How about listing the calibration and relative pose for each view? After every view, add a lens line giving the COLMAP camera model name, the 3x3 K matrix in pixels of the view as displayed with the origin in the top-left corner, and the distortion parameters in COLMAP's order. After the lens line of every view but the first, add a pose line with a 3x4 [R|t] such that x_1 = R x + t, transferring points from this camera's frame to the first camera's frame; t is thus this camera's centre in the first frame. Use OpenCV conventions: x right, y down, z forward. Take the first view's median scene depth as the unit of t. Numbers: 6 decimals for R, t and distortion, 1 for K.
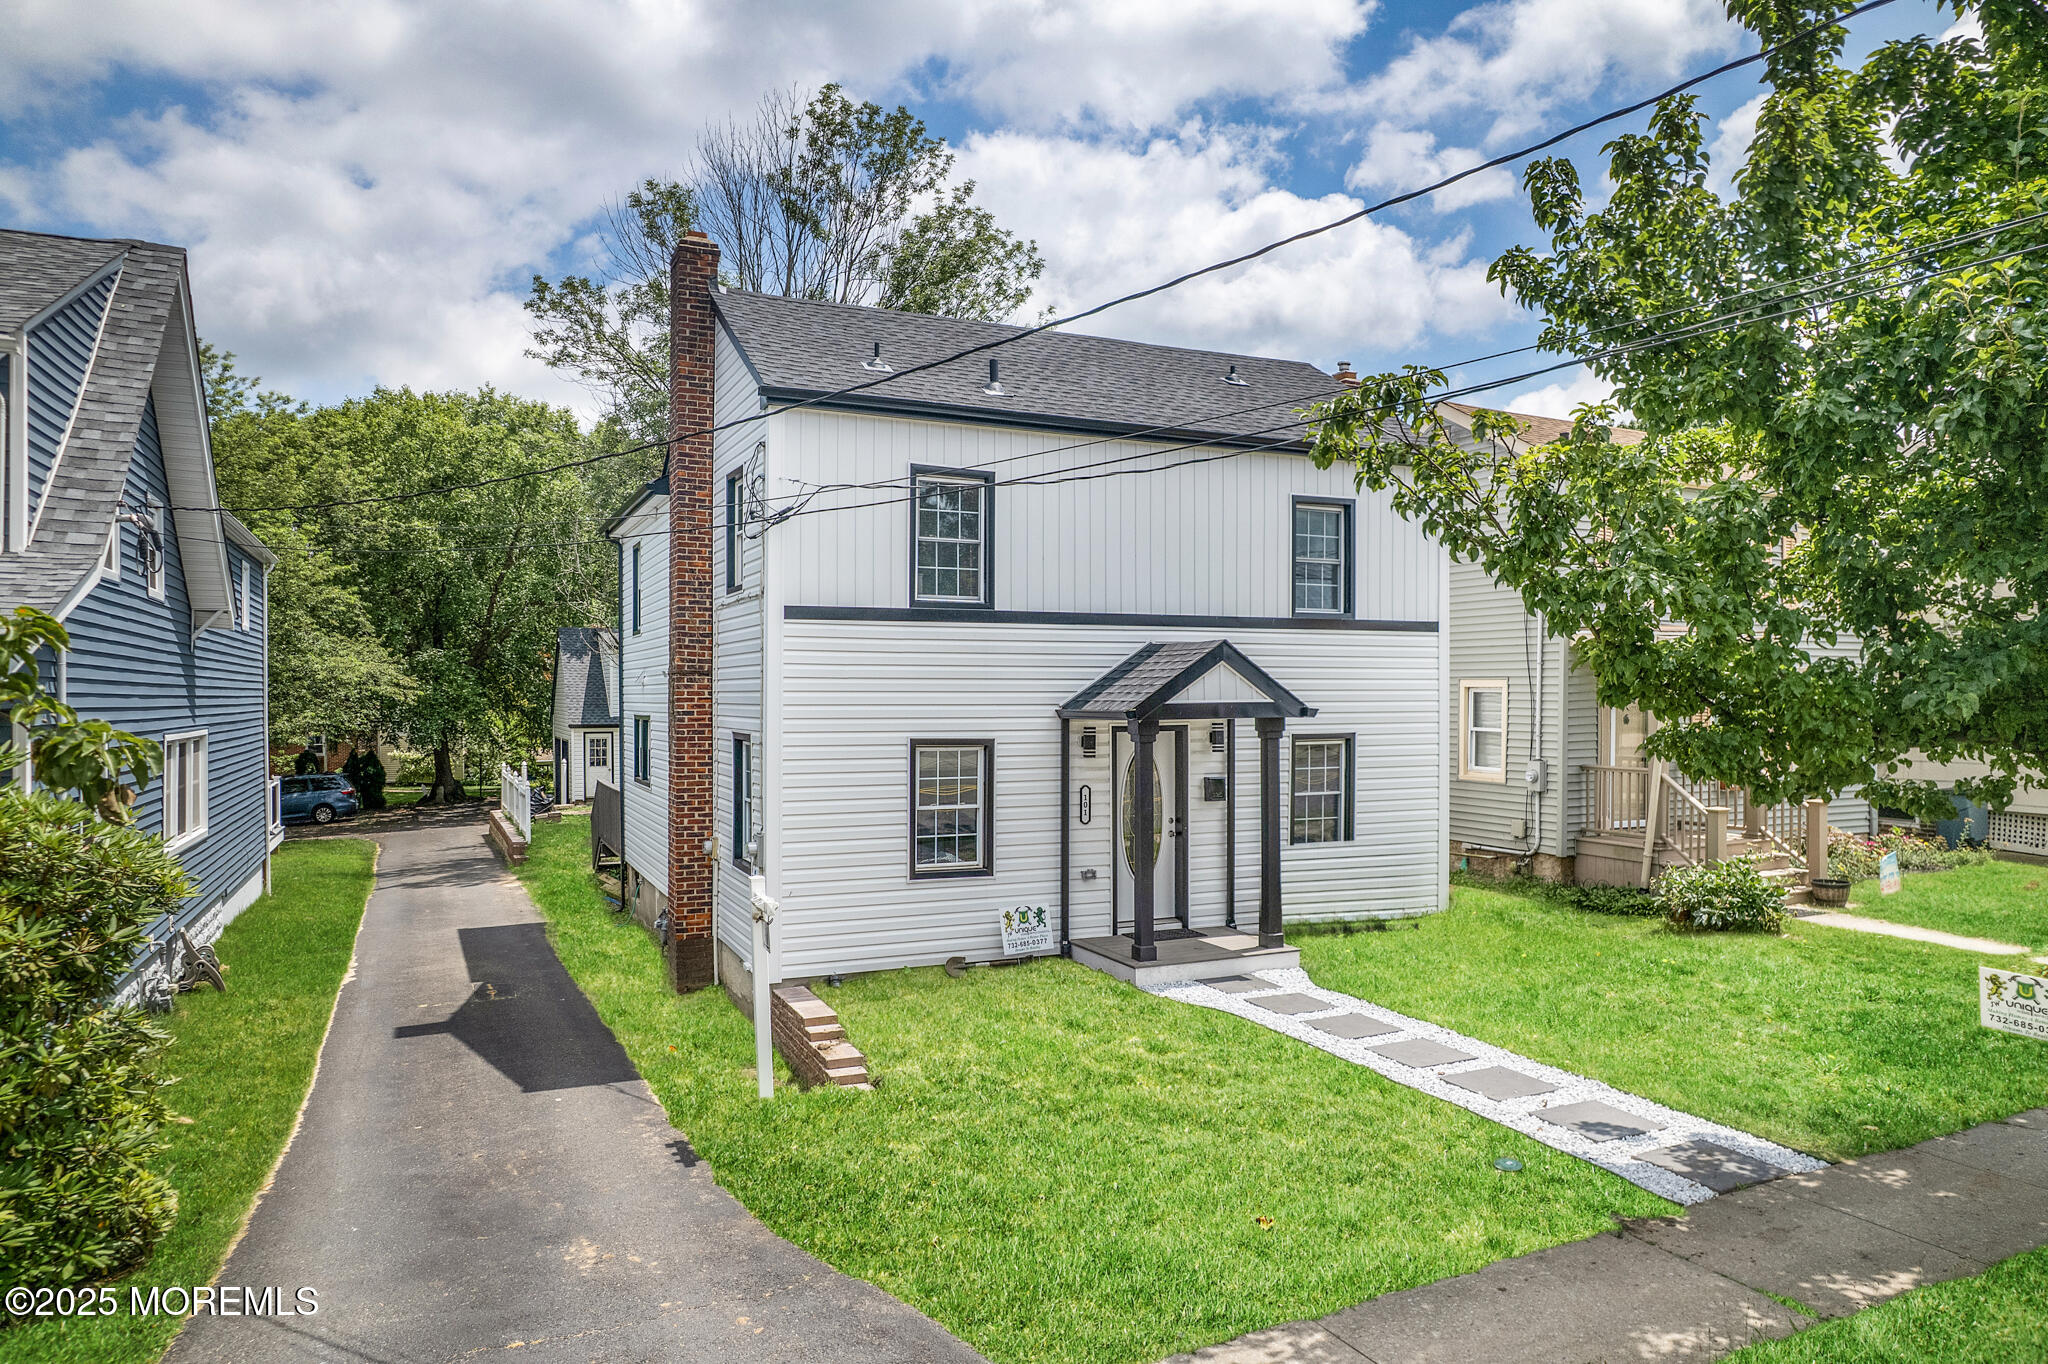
lens RADIAL K [[1305.0, 0, 1025.3], [0, 1305.0, 697.3], [0, 0, 1]] dist [-0.065109, 0.046229]
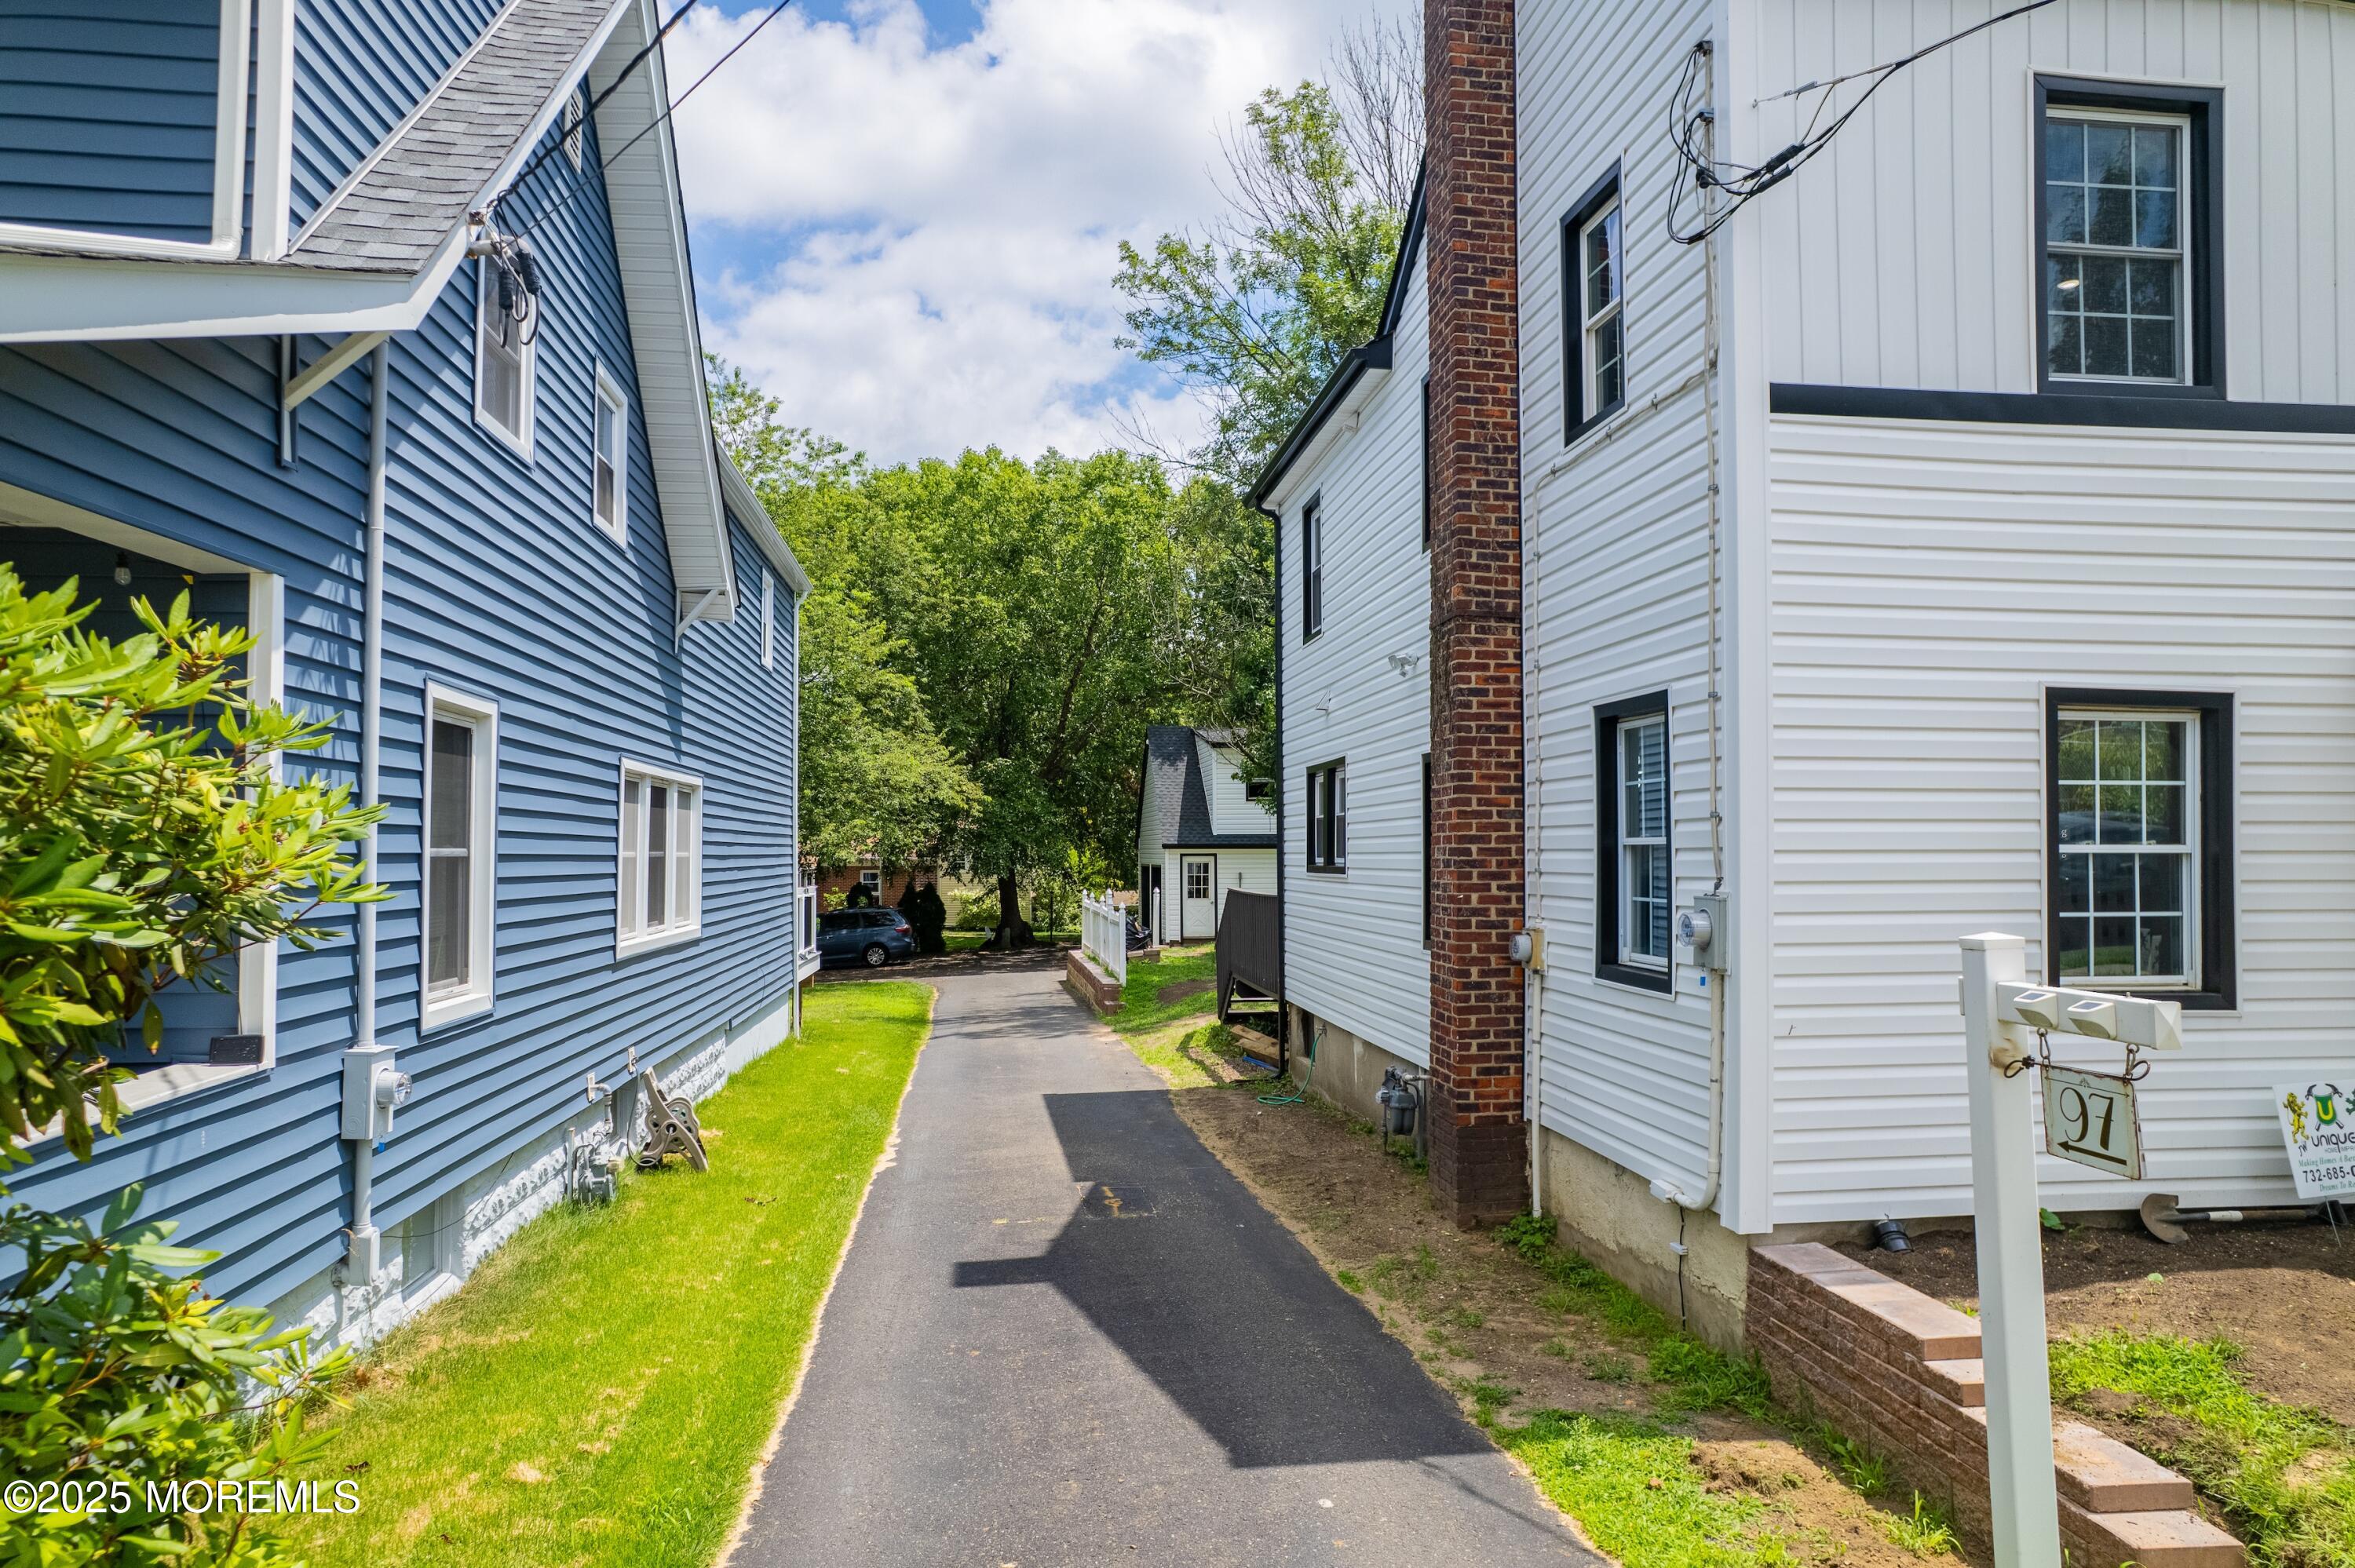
lens RADIAL K [[1516.4, 0, 1186.7], [0, 1516.4, 804.7], [0, 0, 1]] dist [-0.074365, 0.069450]
pose [[0.954370, -0.008341, -0.298512, -0.189075], [-0.001469, 0.999467, -0.032623, 0.077556], [0.298625, 0.031573, 0.953848, 0.383046]]
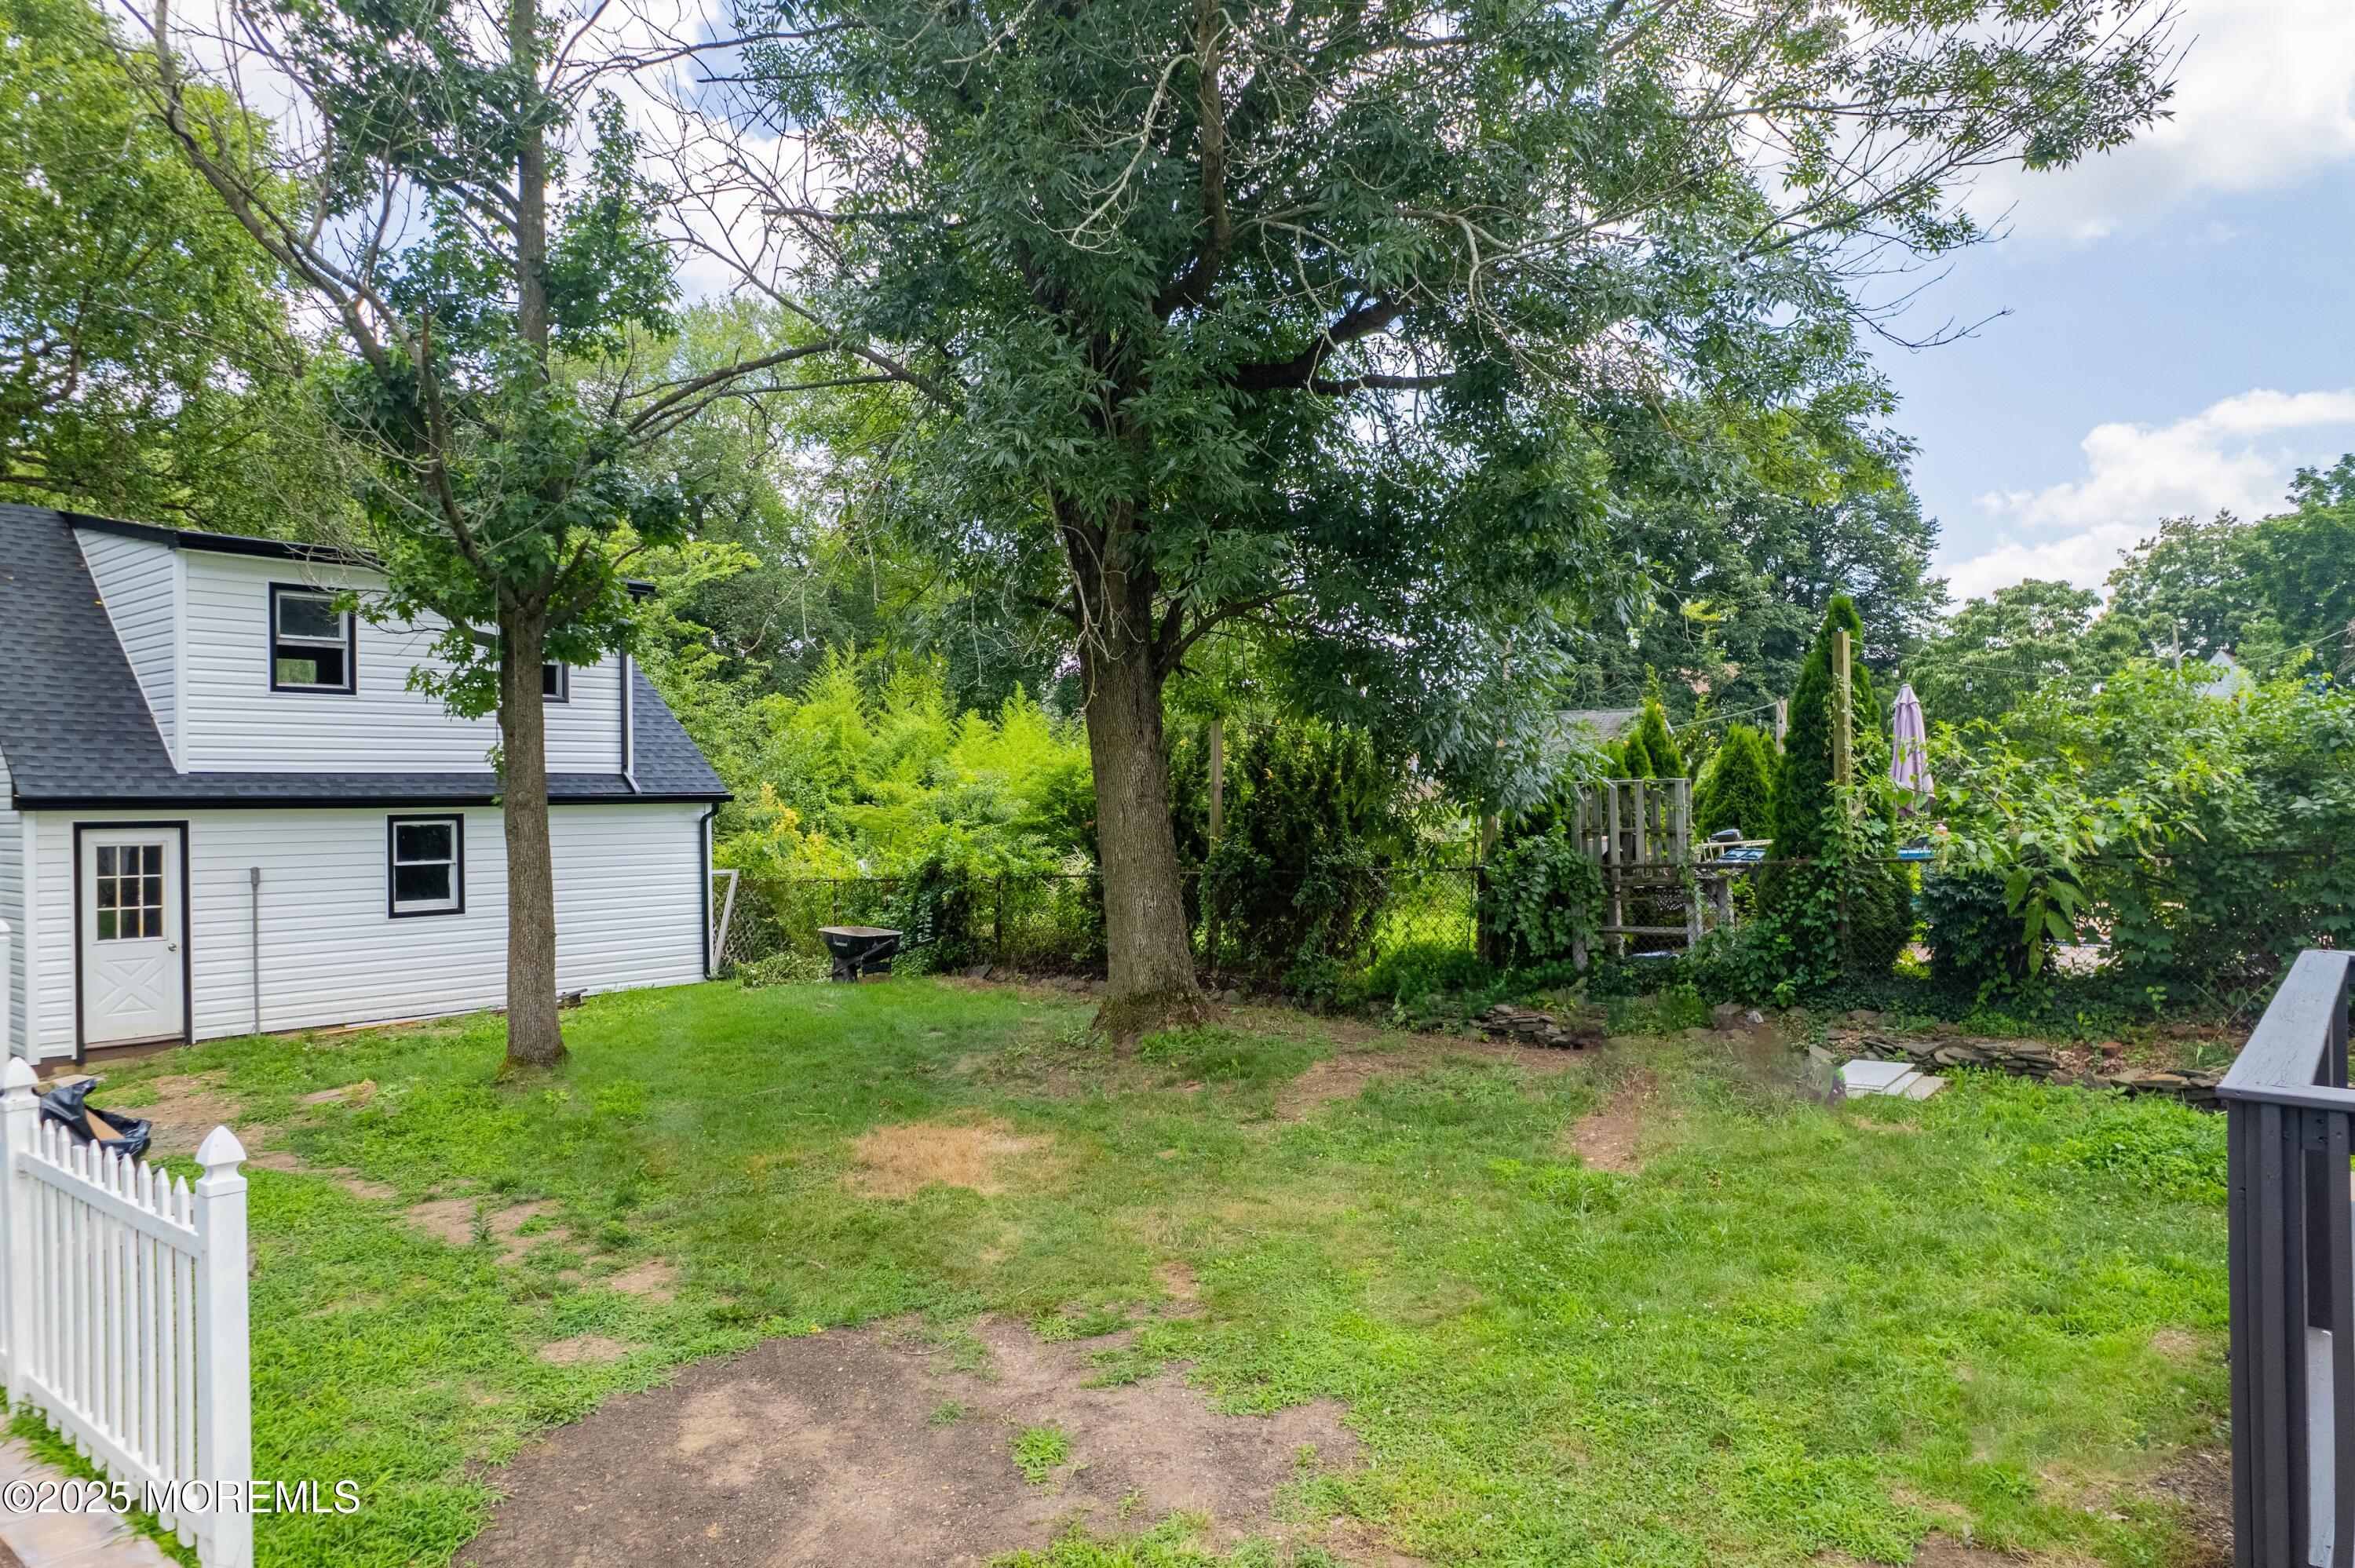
lens RADIAL K [[1516.4, 0, 1166.4], [0, 1516.4, 805.2], [0, 0, 1]] dist [-0.074365, 0.069450]
pose [[0.904634, -0.002553, 0.426182, -0.747093], [0.002246, 0.999997, 0.001222, 0.065555], [-0.426184, -0.000148, 0.904637, 1.694683]]
